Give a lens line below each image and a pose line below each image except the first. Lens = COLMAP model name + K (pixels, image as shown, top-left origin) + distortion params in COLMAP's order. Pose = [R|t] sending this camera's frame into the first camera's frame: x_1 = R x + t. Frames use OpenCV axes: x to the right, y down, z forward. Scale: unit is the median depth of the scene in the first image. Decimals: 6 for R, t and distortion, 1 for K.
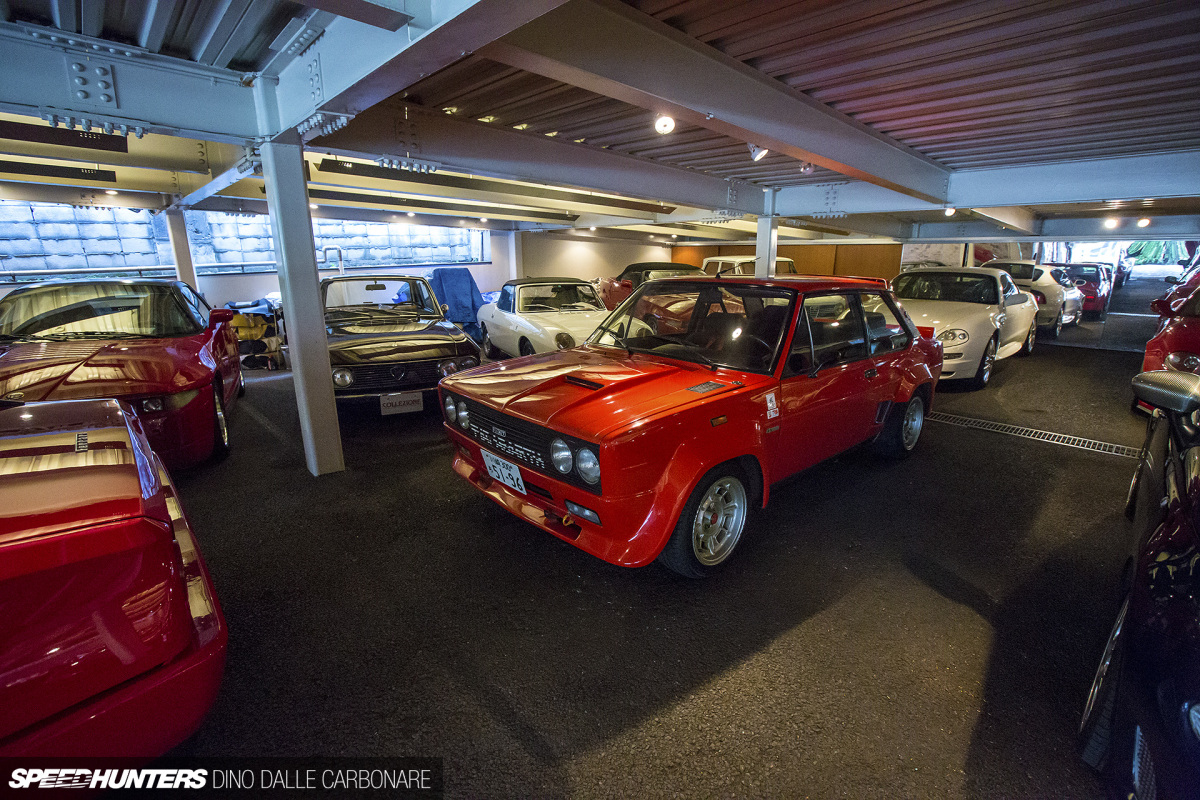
lens RADIAL K [[534.4, 0, 608.7], [0, 534.4, 392.4], [0, 0, 1]] dist [-0.001674, 0.000014]
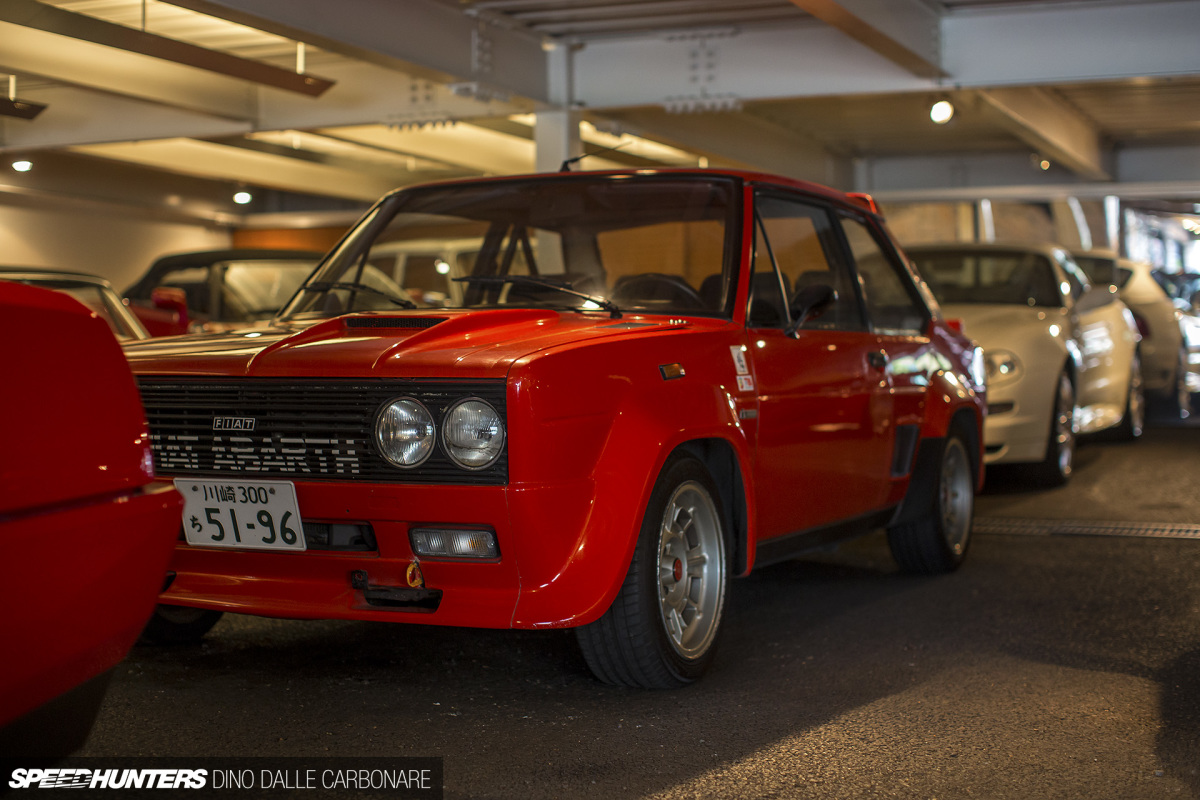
lens RADIAL K [[1848.3, 0, 600.1], [0, 1848.3, 401.2], [0, 0, 1]] dist [-0.041487, 0.000000]
pose [[0.925980, -0.026837, 0.376619, -0.494556], [0.105958, 0.975859, -0.190978, 0.380433], [-0.362401, 0.216747, 0.906469, -0.565509]]
